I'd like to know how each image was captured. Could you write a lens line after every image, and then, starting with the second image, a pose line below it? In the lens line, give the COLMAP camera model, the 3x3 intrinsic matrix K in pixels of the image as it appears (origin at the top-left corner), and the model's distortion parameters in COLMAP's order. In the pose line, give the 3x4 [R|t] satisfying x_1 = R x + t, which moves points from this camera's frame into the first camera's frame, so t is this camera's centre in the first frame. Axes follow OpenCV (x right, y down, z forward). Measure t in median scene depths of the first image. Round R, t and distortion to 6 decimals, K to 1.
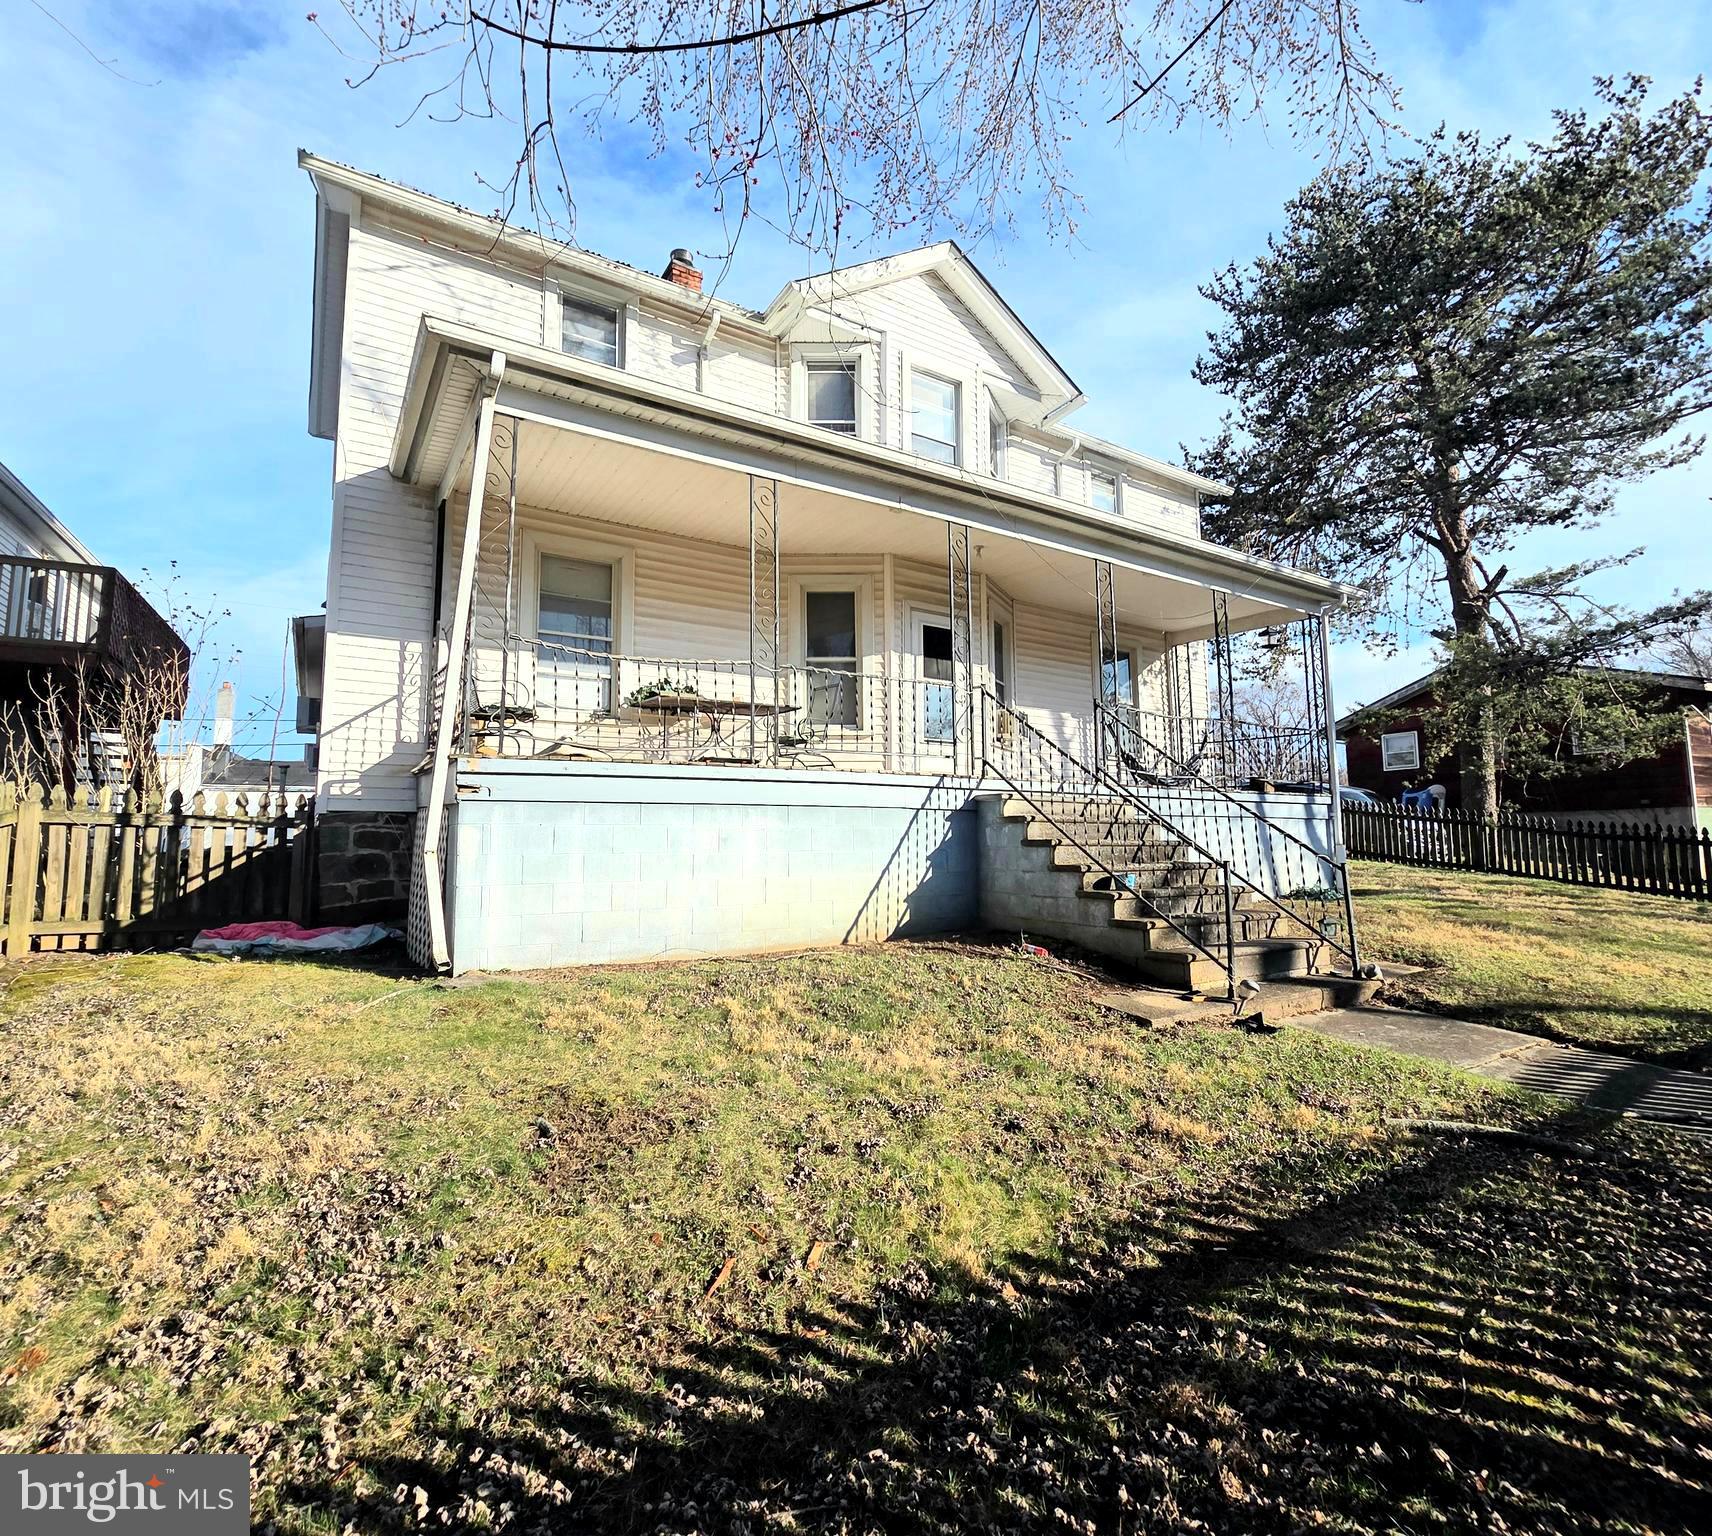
lens RADIAL K [[832.1, 0, 859.3], [0, 832.1, 765.3], [0, 0, 1]] dist [0.009503, 0.000081]
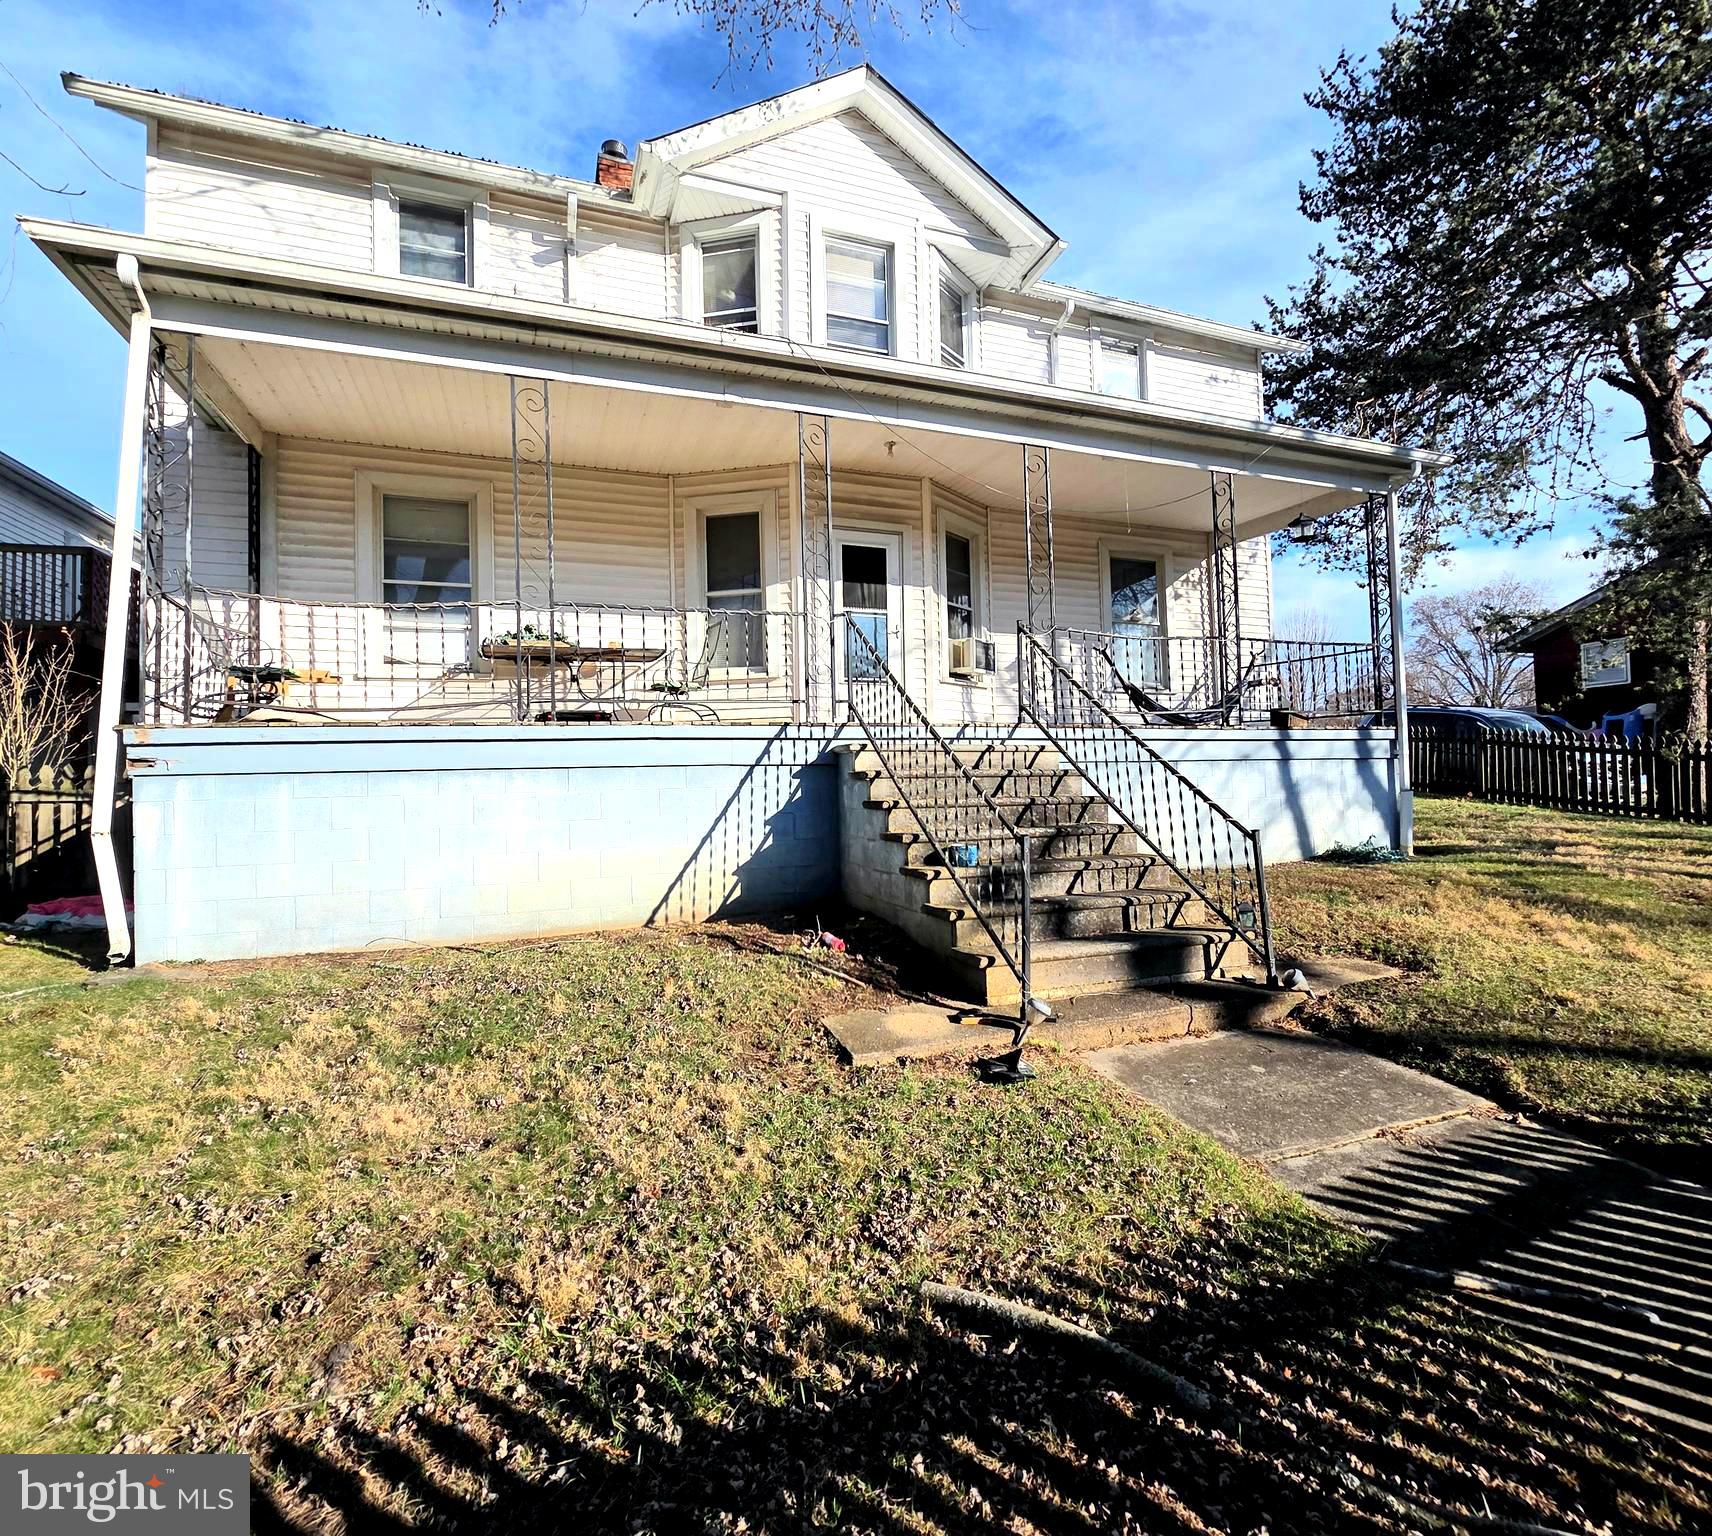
lens RADIAL K [[826.6, 0, 856.0], [0, 826.6, 768.0], [0, 0, 1]] dist [0.013417, -0.007125]
pose [[0.978642, -0.020628, -0.204537, 0.286216], [0.036339, 0.996644, 0.073352, -0.001873], [0.202337, -0.079218, 0.976107, 0.170108]]
